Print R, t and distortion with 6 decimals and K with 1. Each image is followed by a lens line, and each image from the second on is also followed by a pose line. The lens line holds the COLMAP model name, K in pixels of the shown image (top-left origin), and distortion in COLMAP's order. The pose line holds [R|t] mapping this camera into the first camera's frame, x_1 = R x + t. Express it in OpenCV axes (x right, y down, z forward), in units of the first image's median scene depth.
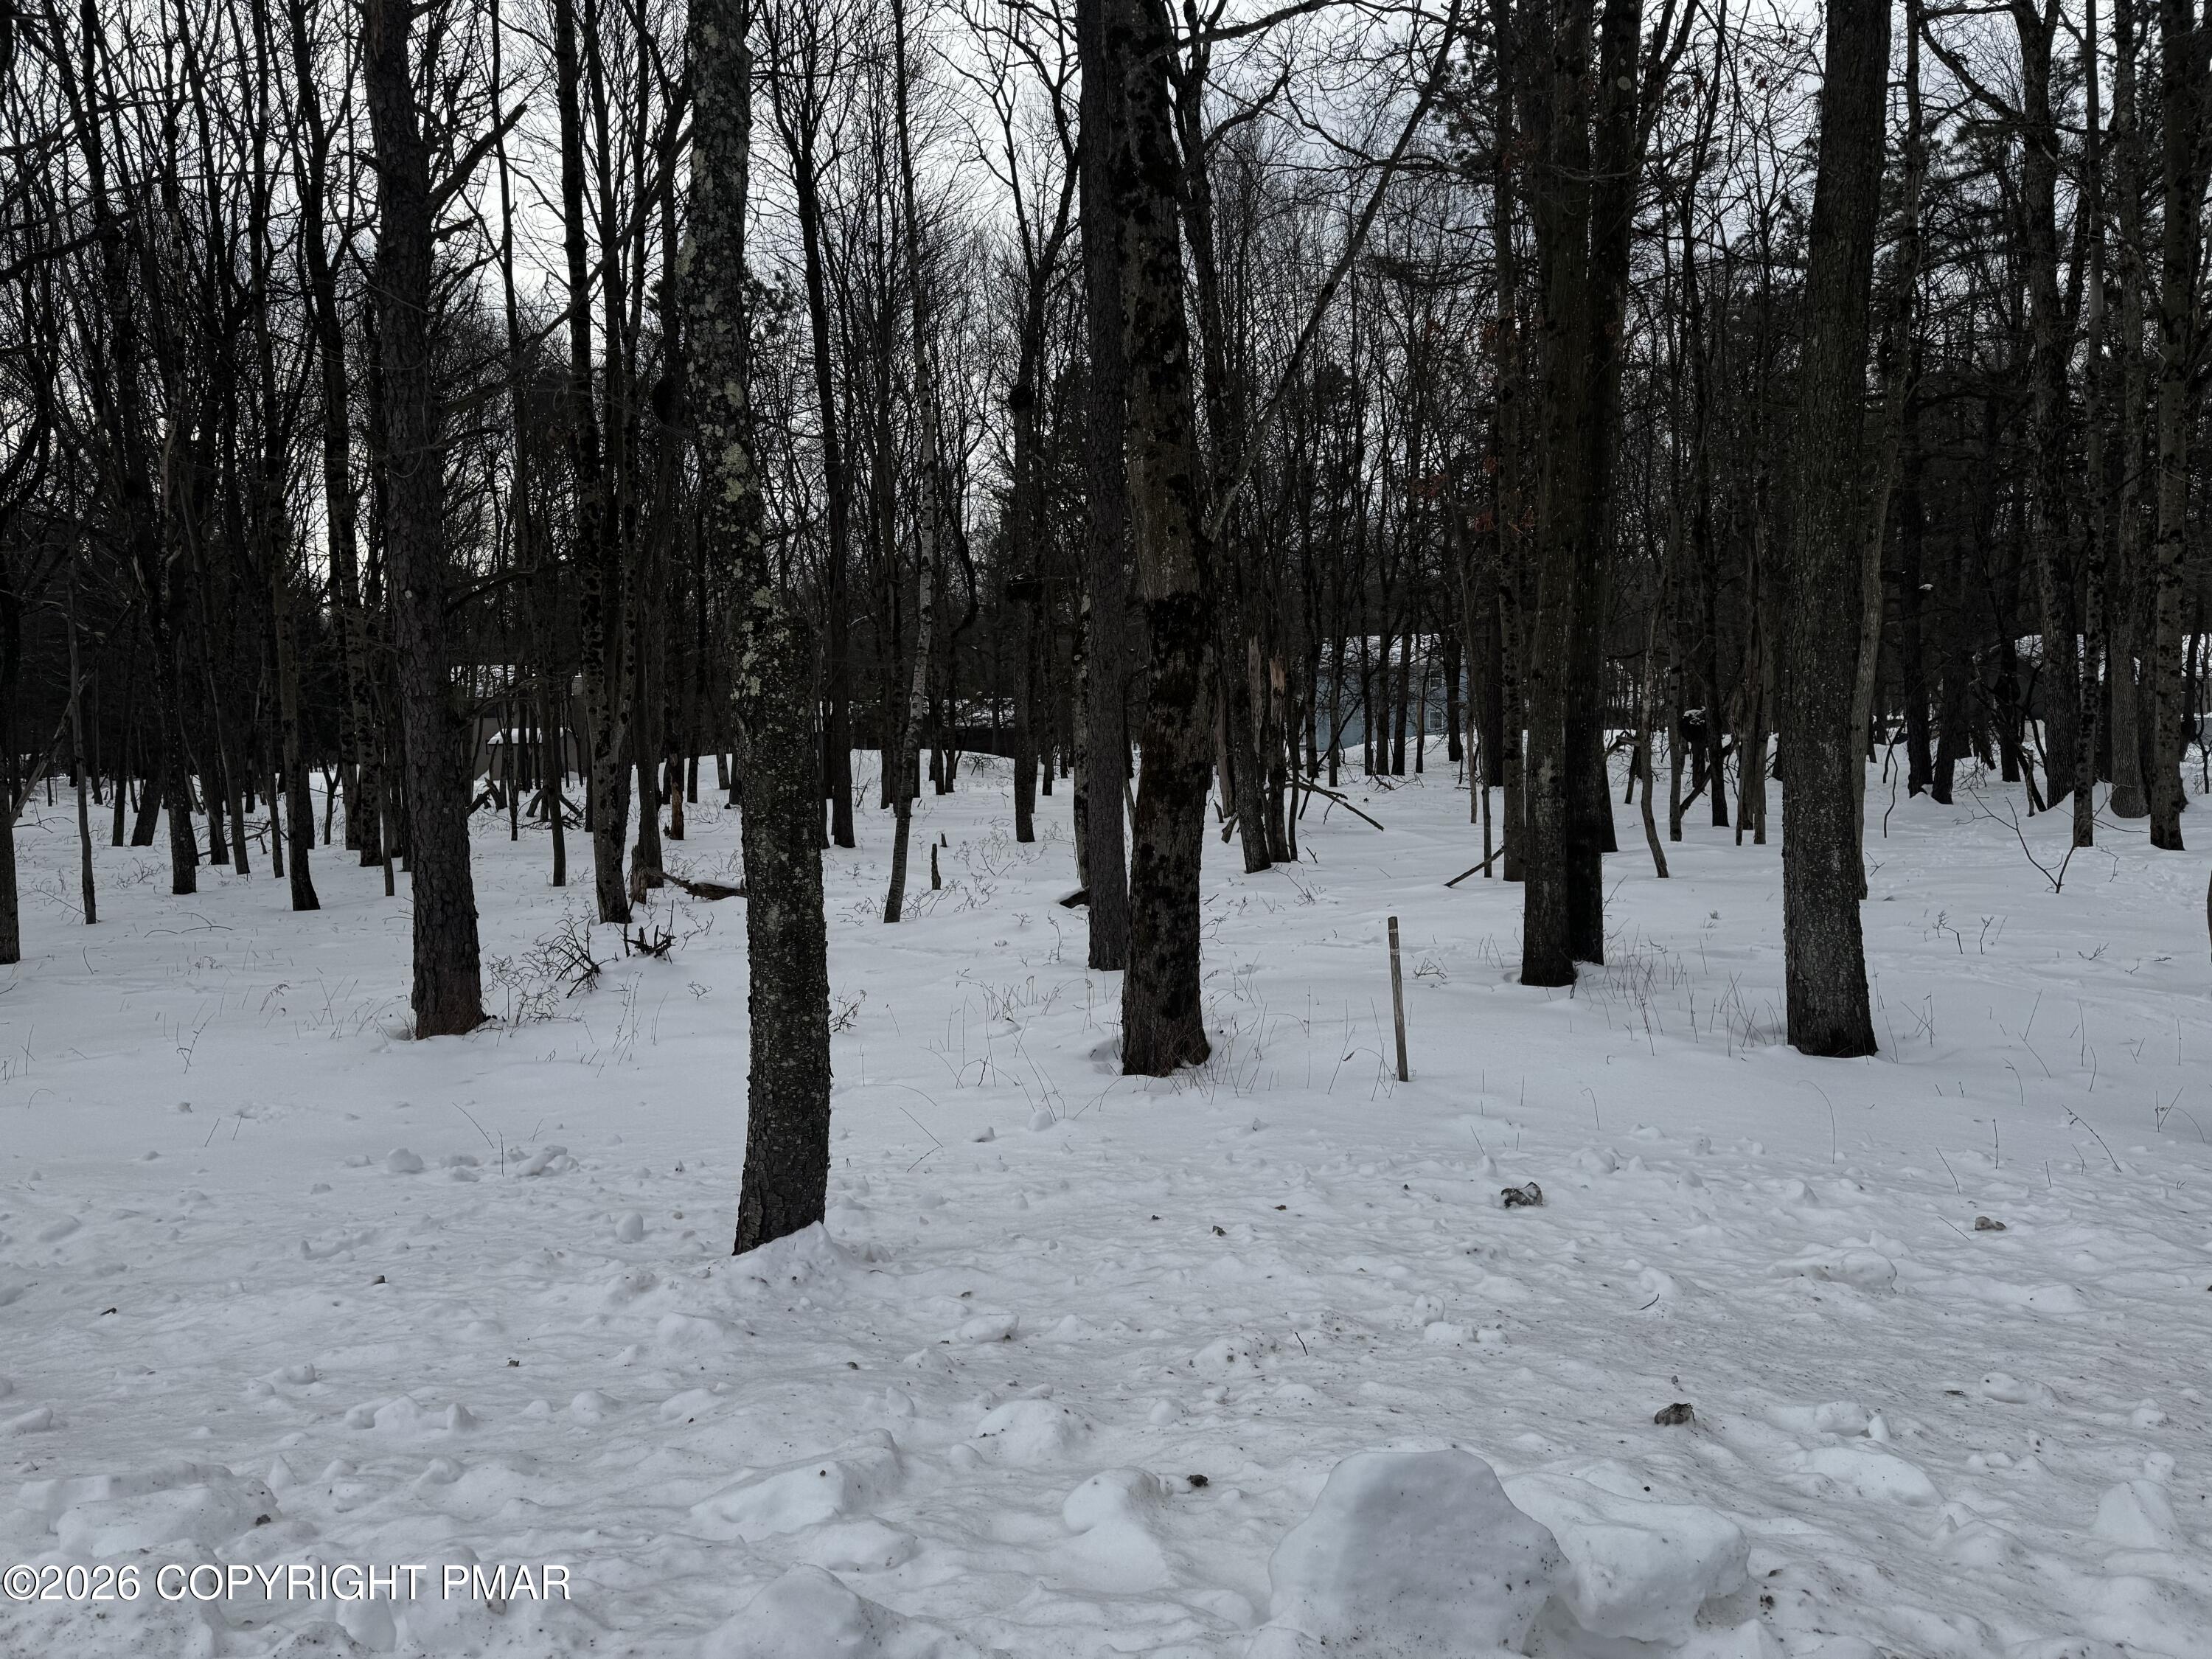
lens RADIAL K [[1557.2, 0, 1097.1], [0, 1557.2, 812.4], [0, 0, 1]] dist [0.052256, -0.043710]
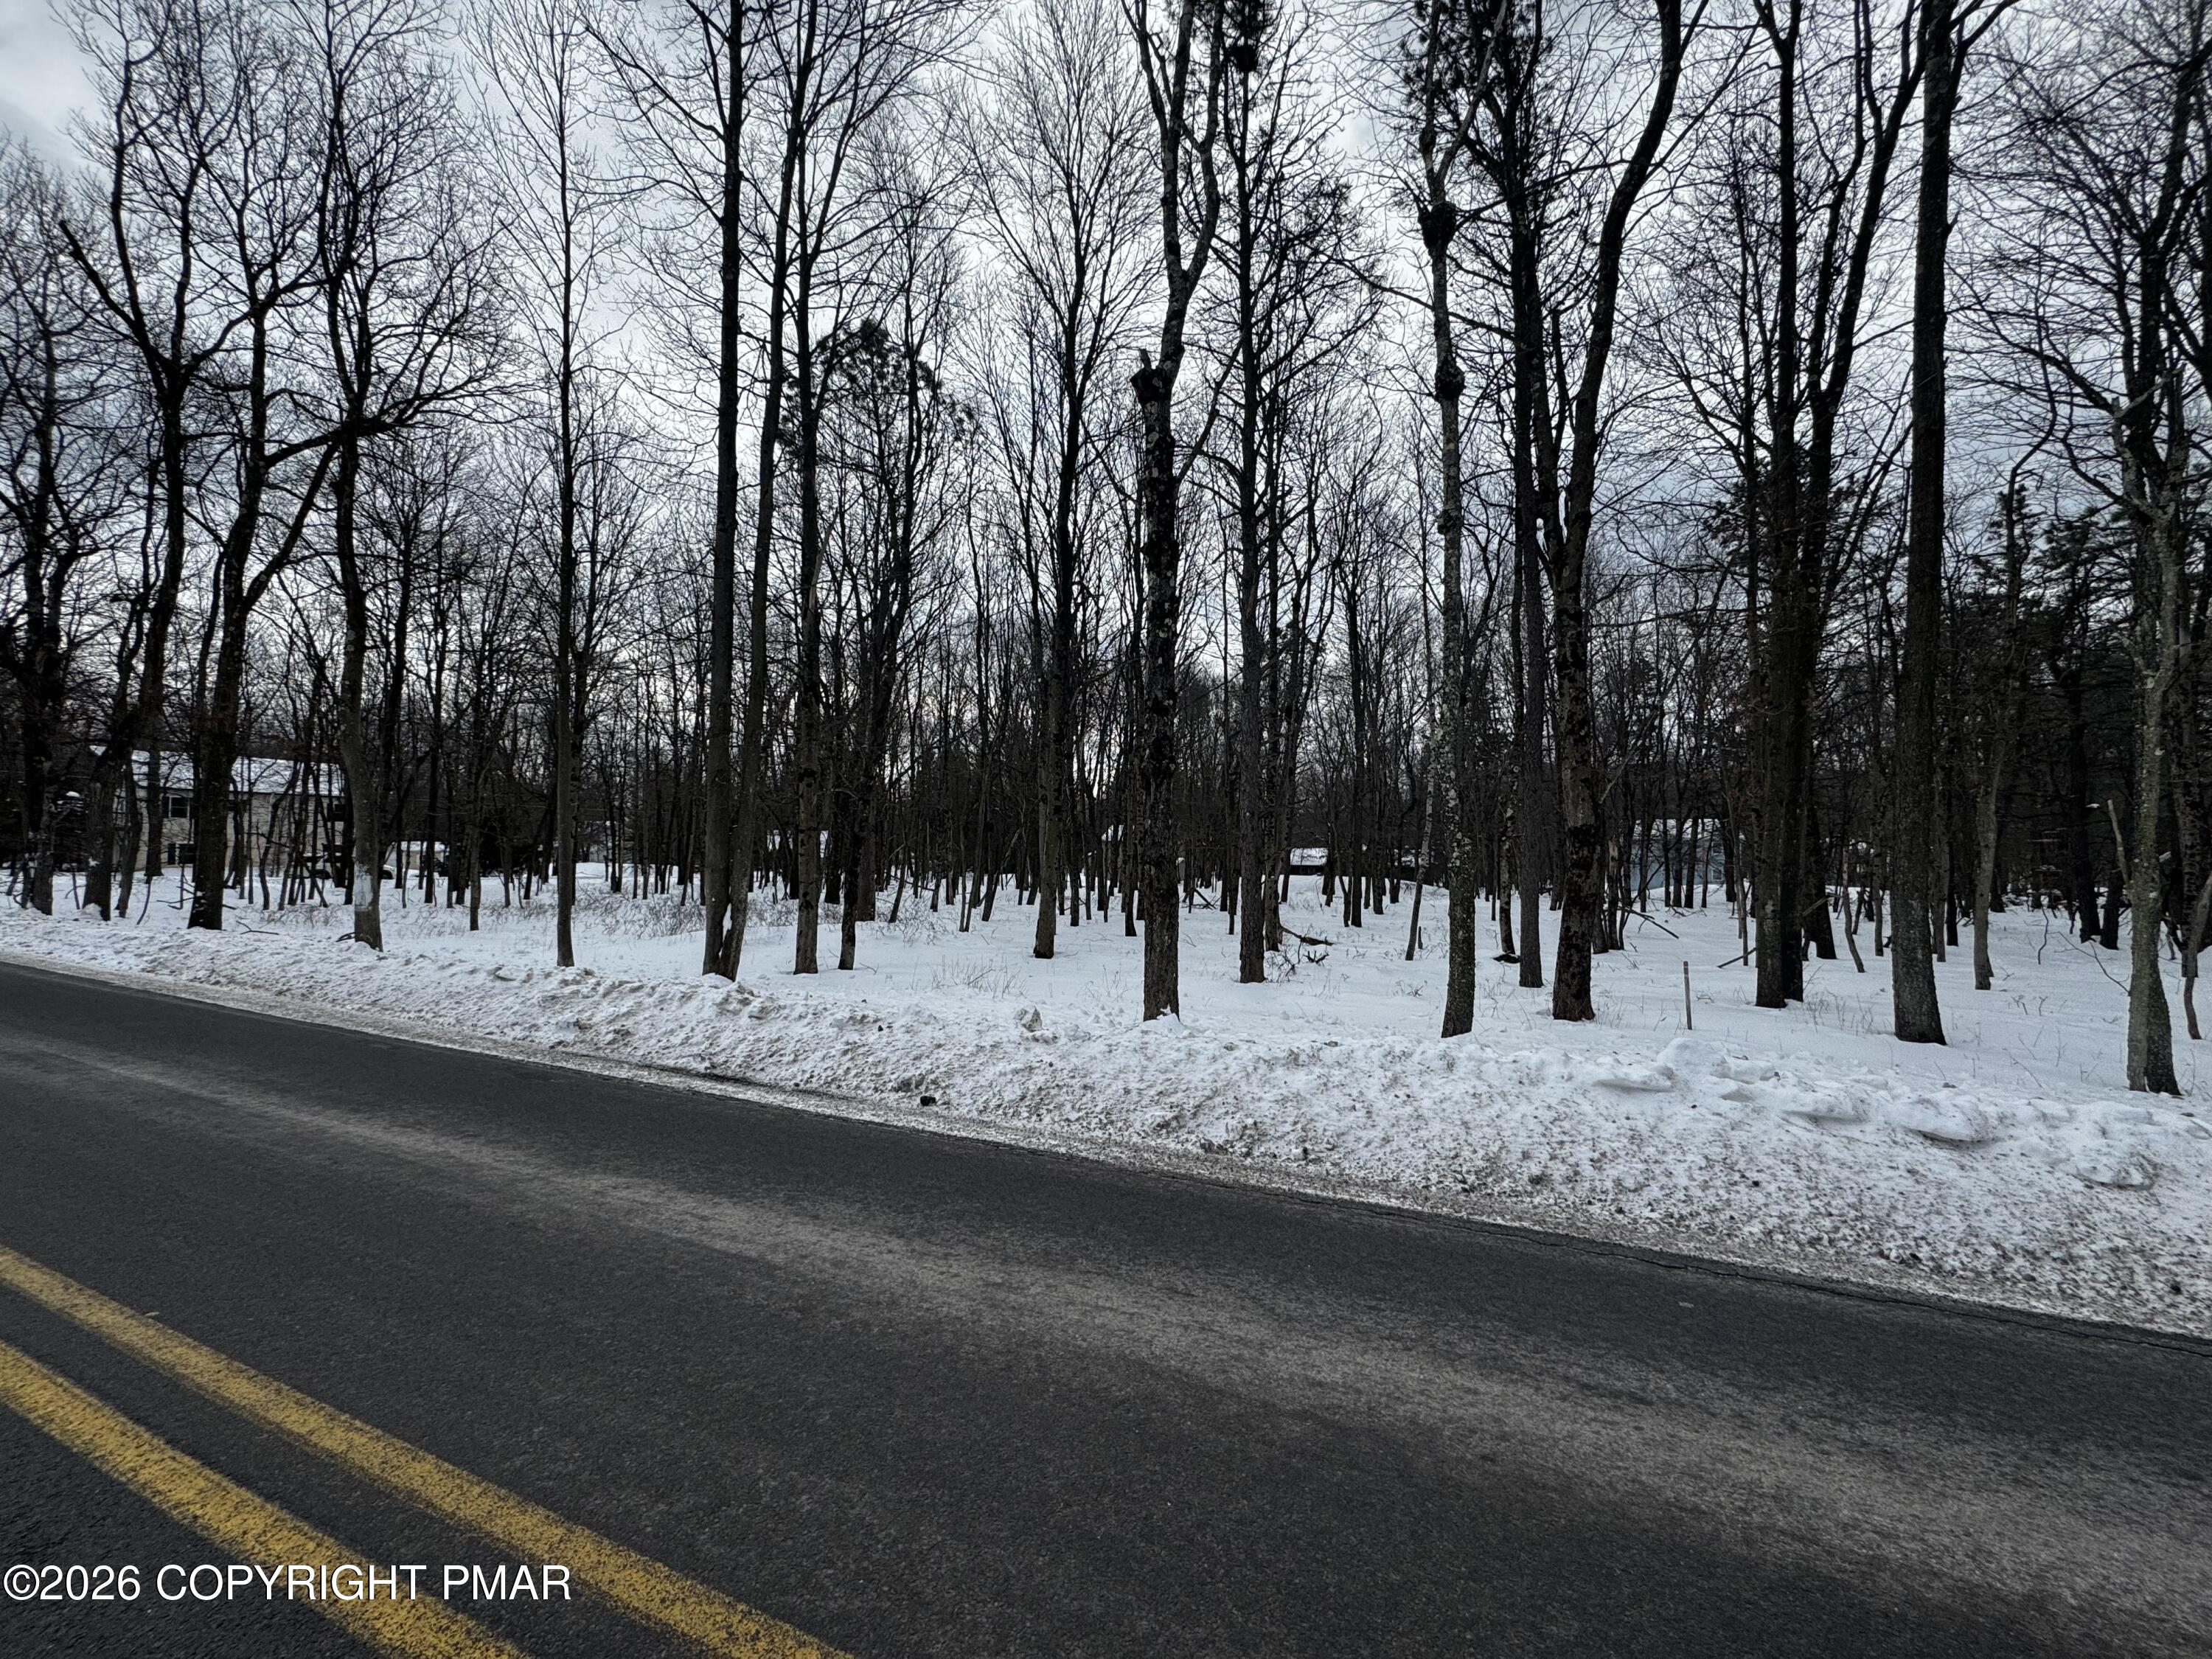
lens RADIAL K [[882.2, 0, 1106.4], [0, 882.2, 823.9], [0, 0, 1]] dist [0.004469, -0.000438]
pose [[0.923223, 0.025026, -0.383448, -0.044790], [-0.061783, 0.994562, -0.083844, 0.009158], [0.379265, 0.101097, 0.919749, -0.236464]]
